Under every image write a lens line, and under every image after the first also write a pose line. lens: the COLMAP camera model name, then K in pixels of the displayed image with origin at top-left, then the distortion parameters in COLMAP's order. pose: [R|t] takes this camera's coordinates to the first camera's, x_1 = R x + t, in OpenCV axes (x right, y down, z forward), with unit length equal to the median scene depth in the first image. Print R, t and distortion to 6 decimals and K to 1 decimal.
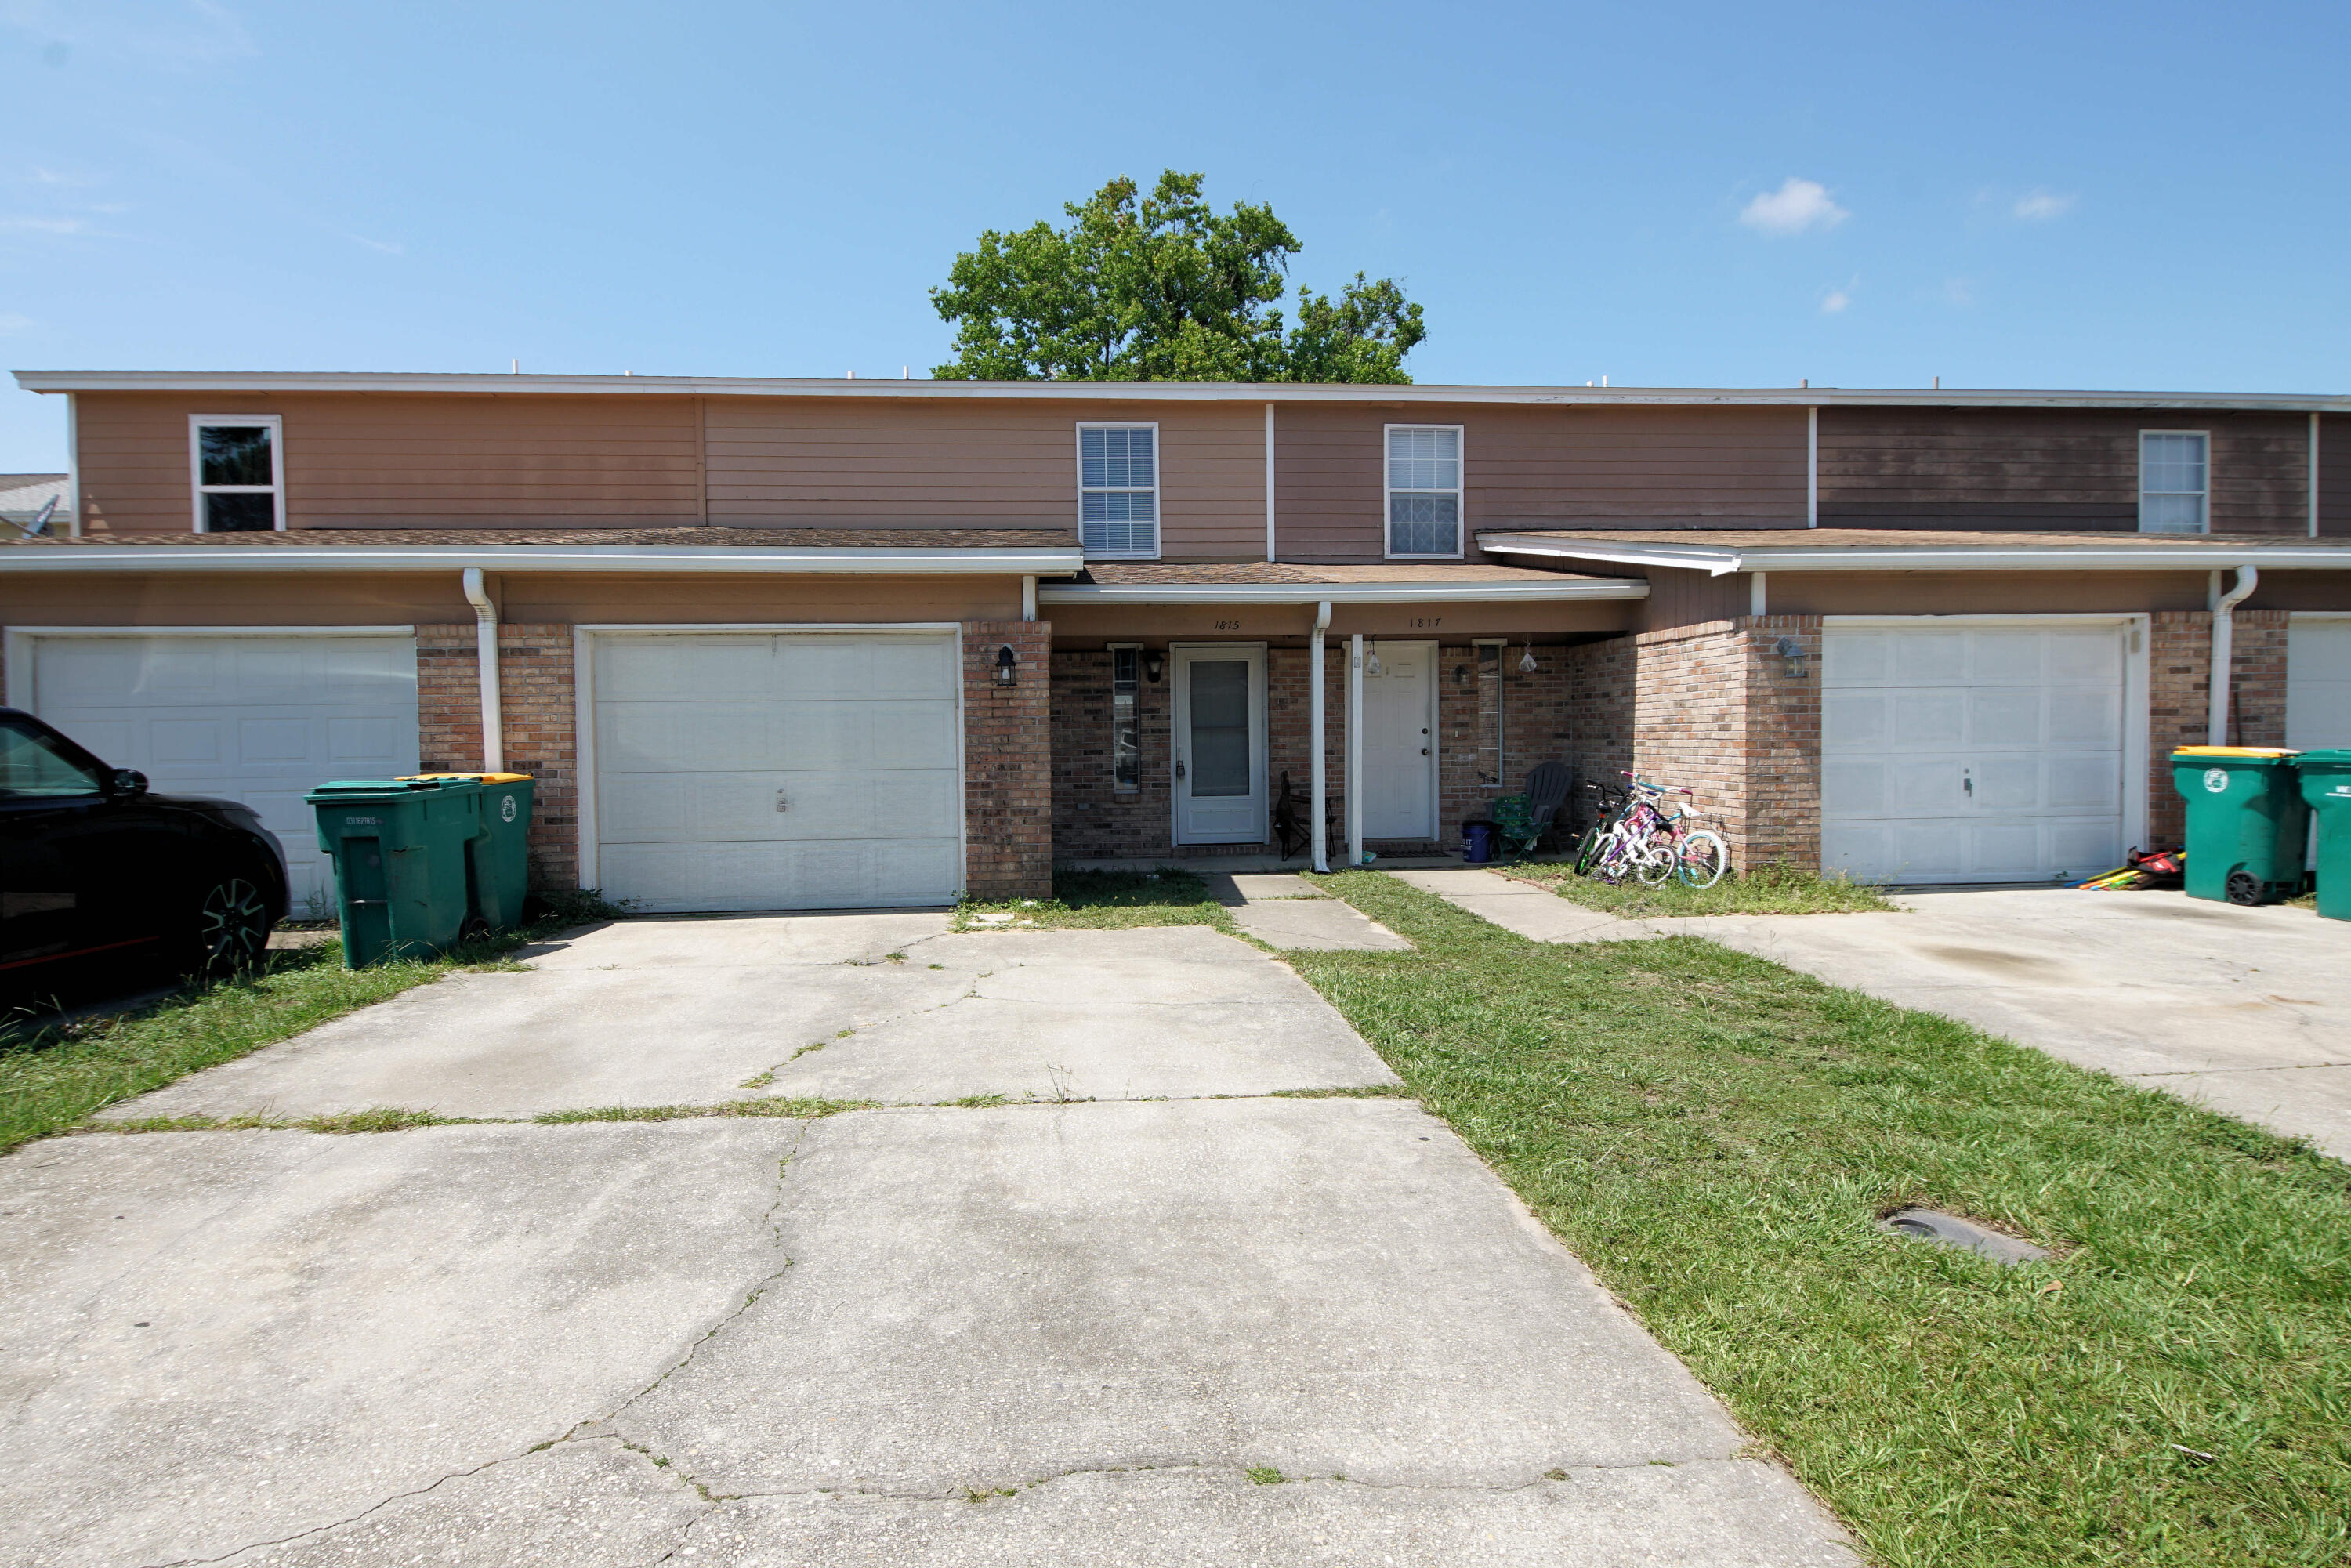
lens RADIAL K [[1262.7, 0, 1161.6], [0, 1262.7, 777.0], [0, 0, 1]] dist [0.019791, -0.017662]
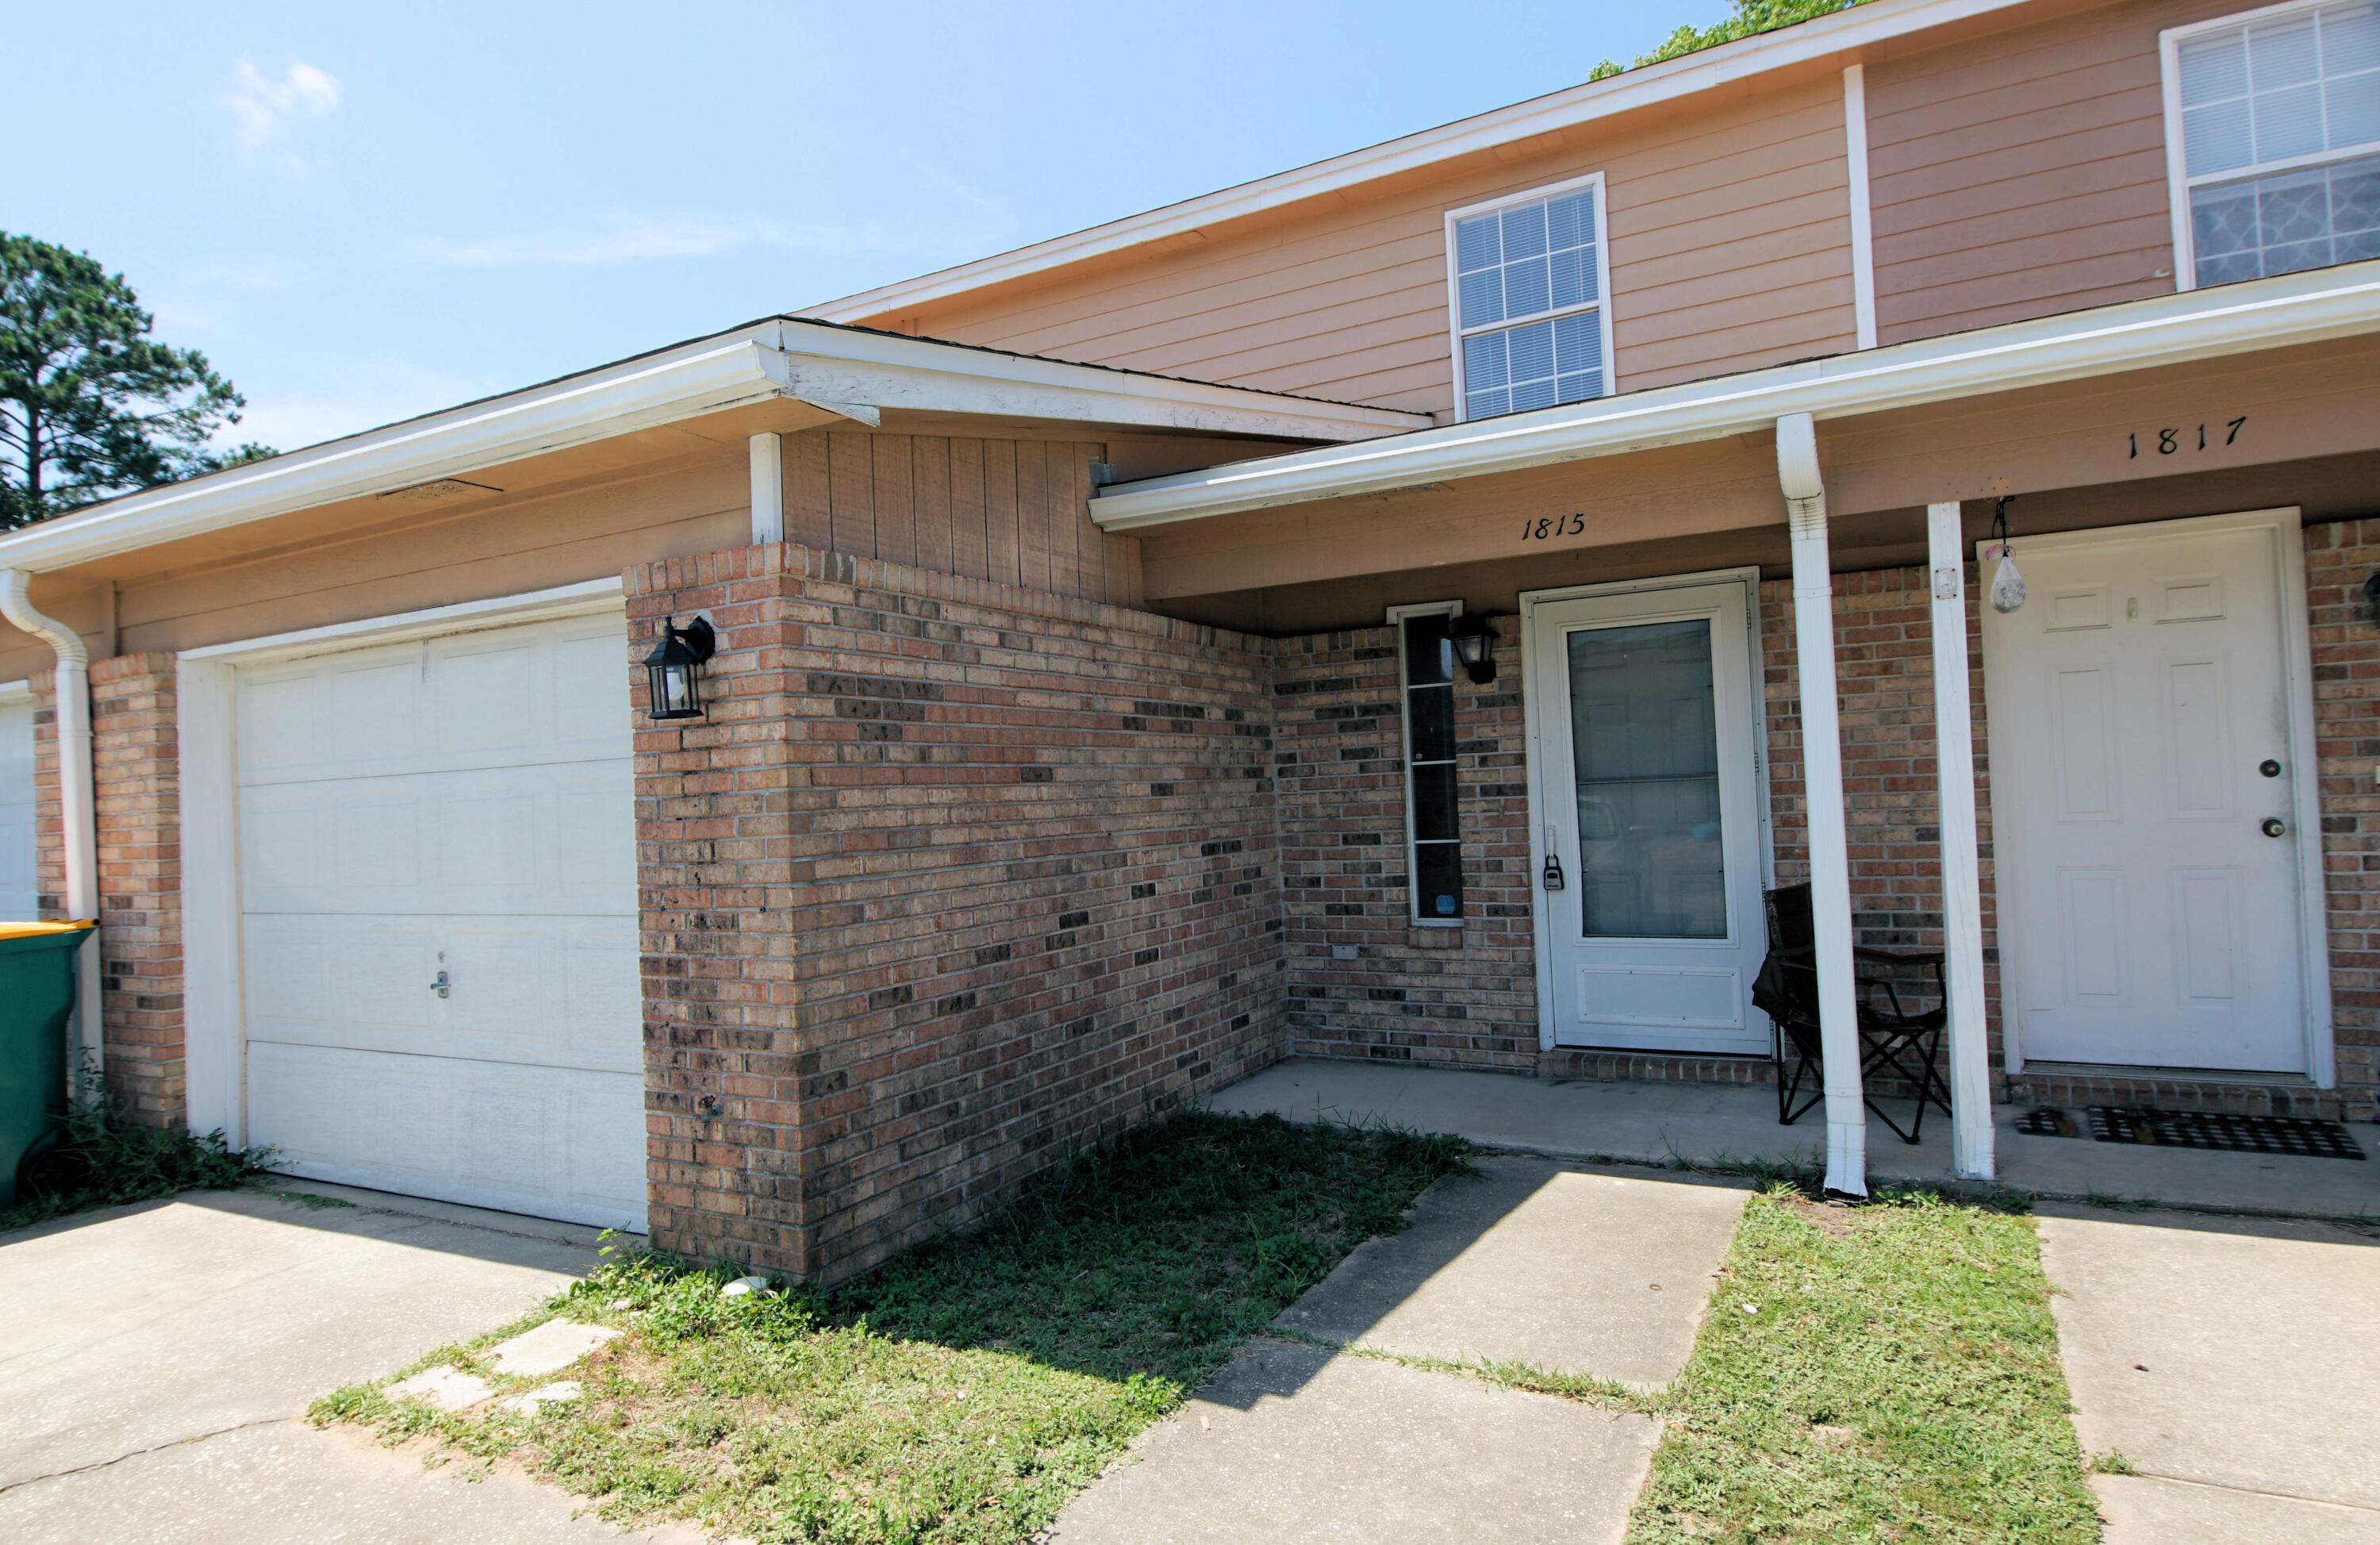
lens RADIAL K [[1309.5, 0, 1232.9], [0, 1309.5, 752.7], [0, 0, 1]] dist [0.023299, -0.021881]
pose [[0.830169, -0.040439, -0.556043, 0.240359], [0.015645, 0.998663, -0.049272, -0.037484], [0.557292, 0.032205, 0.829692, 0.743409]]
